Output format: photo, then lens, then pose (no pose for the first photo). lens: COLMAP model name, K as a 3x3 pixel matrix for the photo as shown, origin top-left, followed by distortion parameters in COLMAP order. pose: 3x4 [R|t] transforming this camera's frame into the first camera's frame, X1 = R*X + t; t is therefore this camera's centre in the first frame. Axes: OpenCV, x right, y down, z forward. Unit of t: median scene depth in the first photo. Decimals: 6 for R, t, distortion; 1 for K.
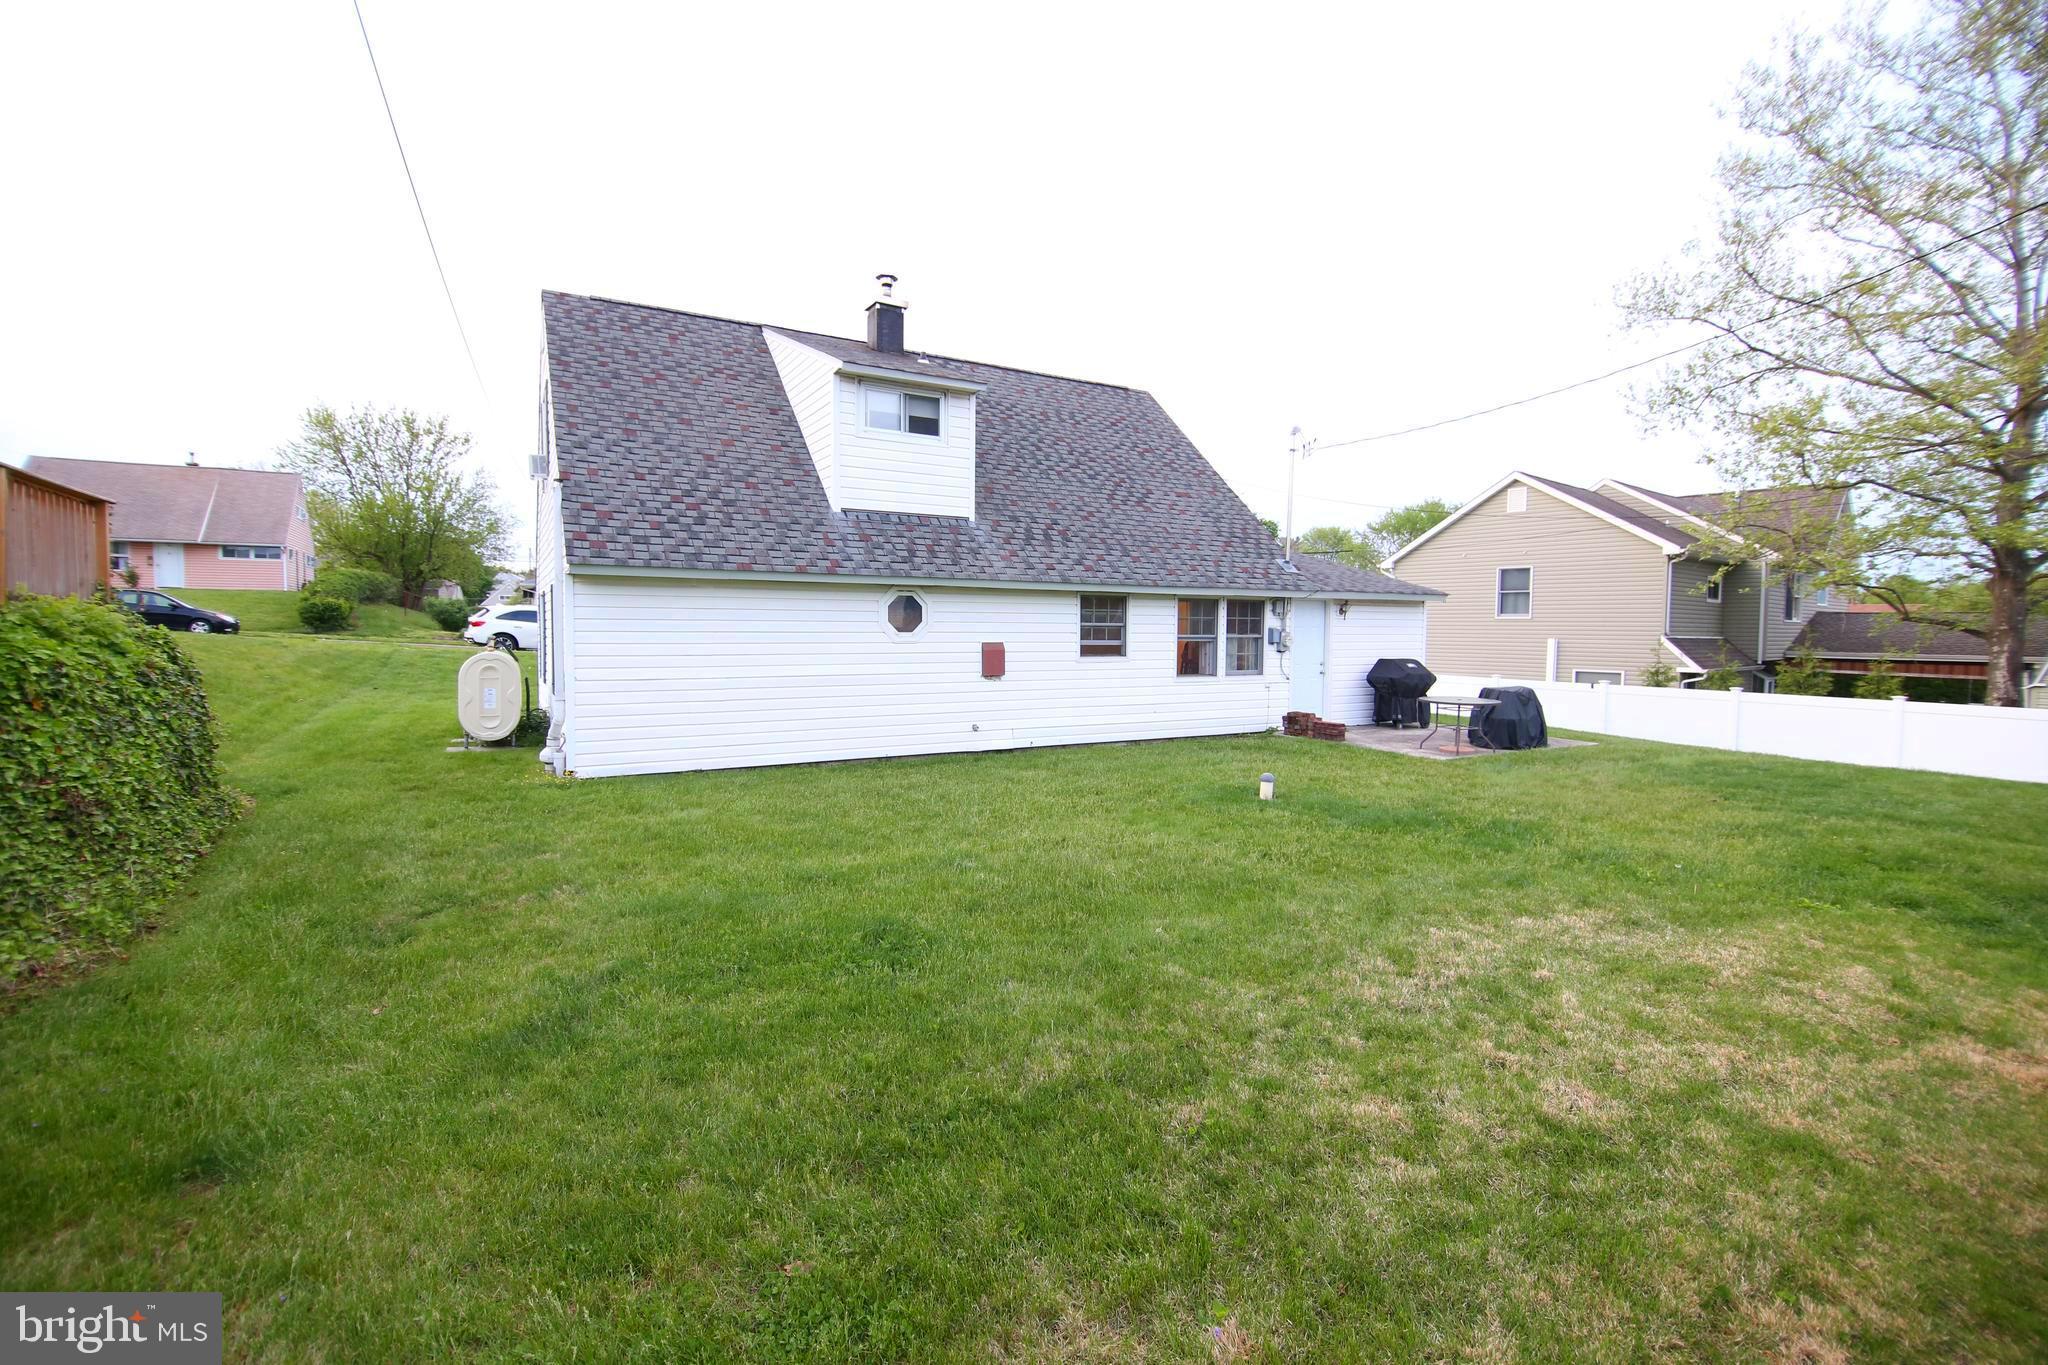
lens RADIAL K [[912.6, 0, 1029.4], [0, 912.6, 684.2], [0, 0, 1]] dist [-0.006331, -0.007668]
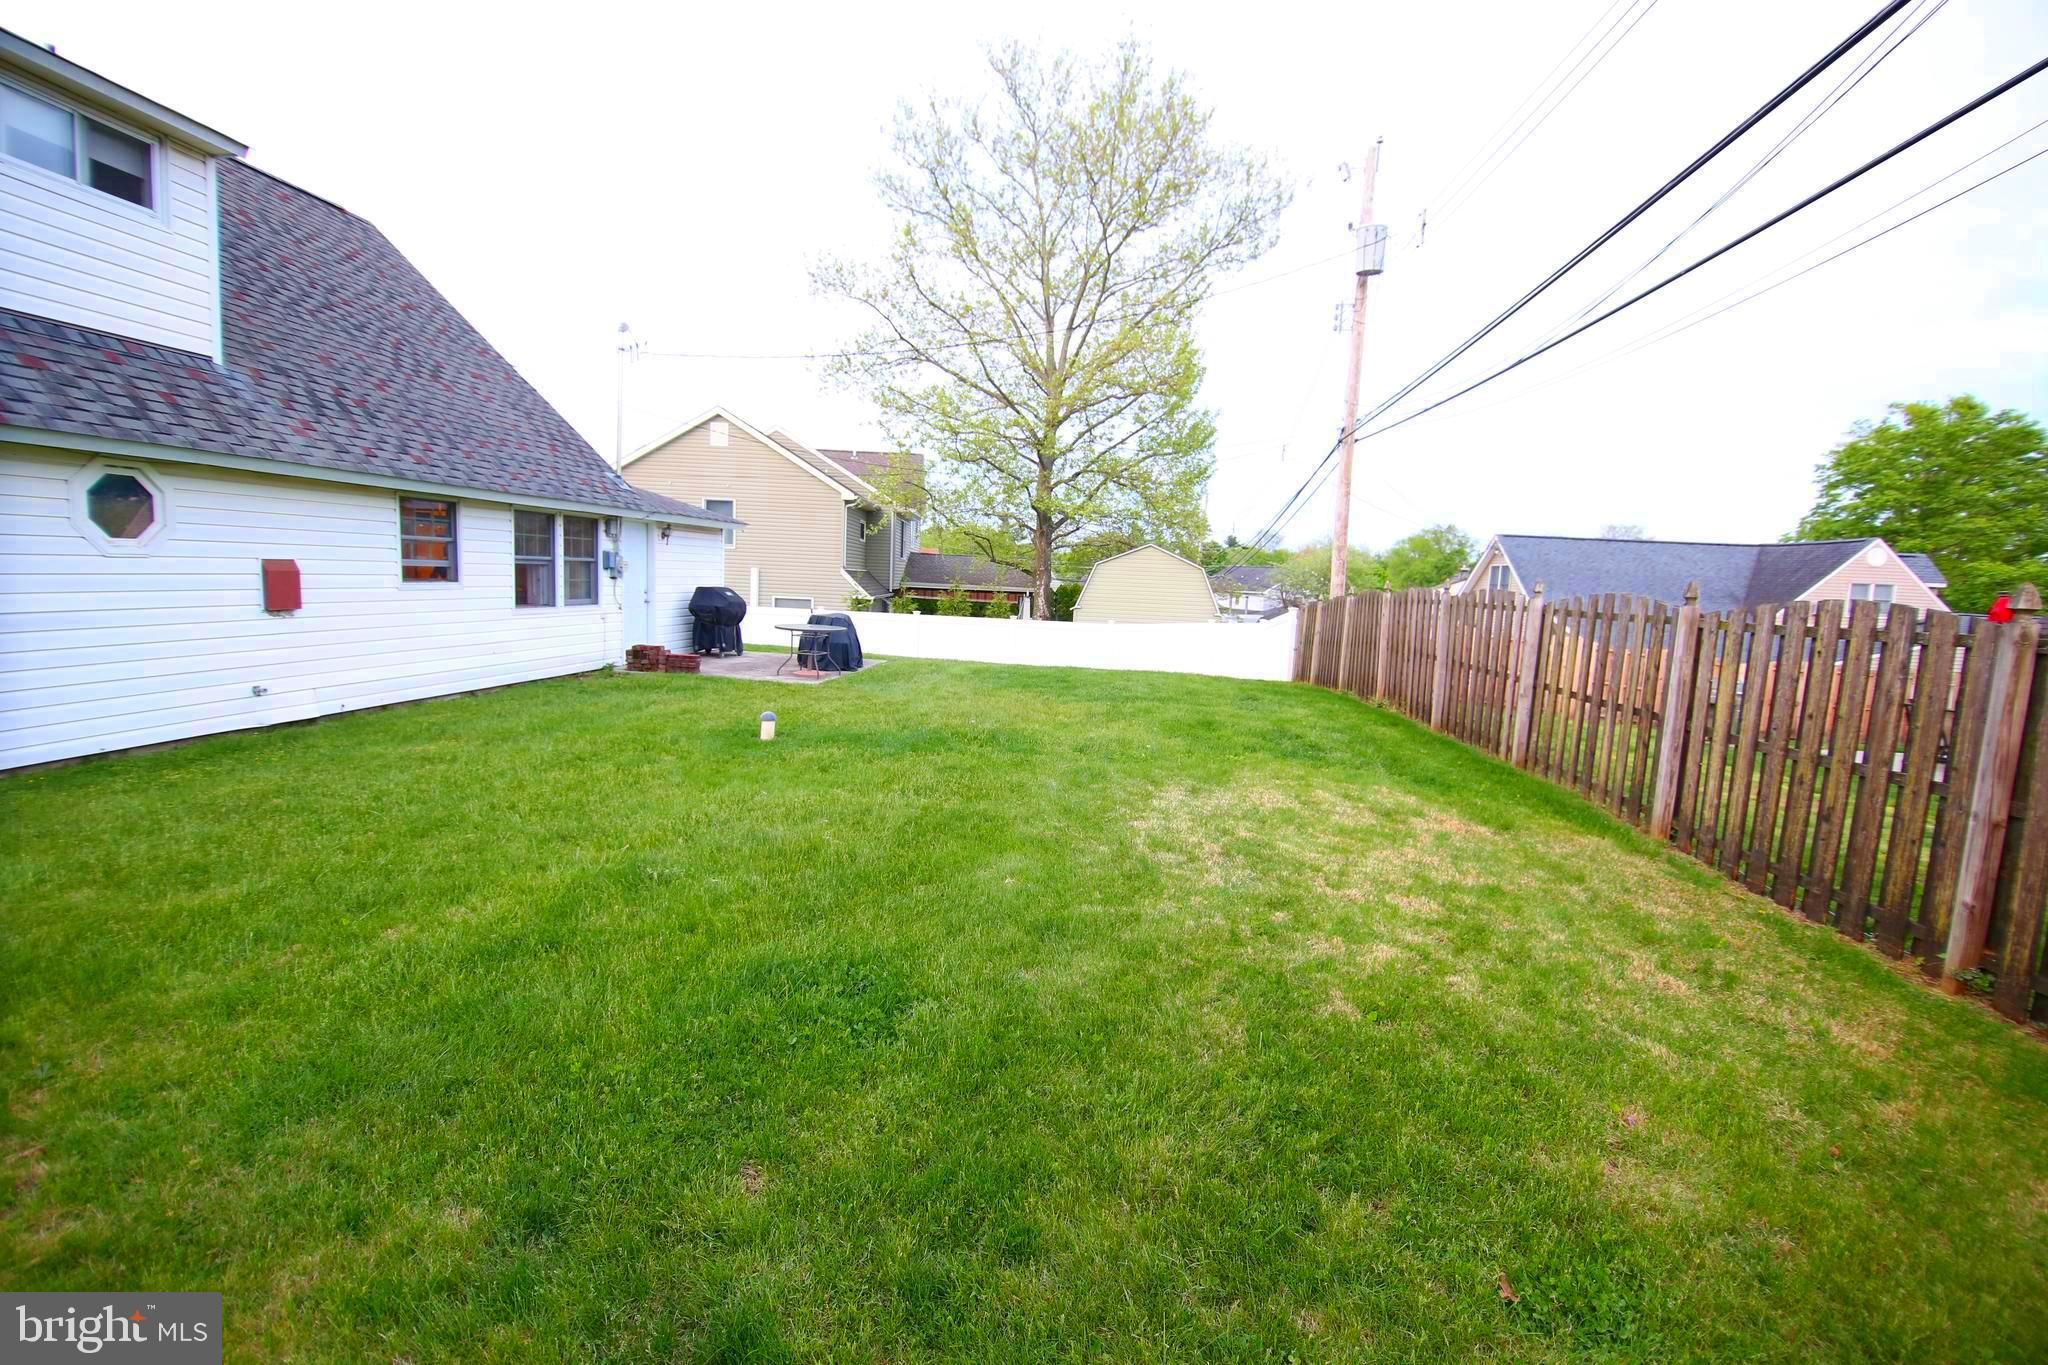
lens RADIAL K [[912.6, 0, 1018.4], [0, 912.6, 680.8], [0, 0, 1]] dist [-0.006331, -0.007668]
pose [[0.597539, -0.073584, 0.798456, -0.229659], [0.011253, 0.996452, 0.083410, -0.006214], [-0.801761, -0.040856, 0.596247, 0.166571]]
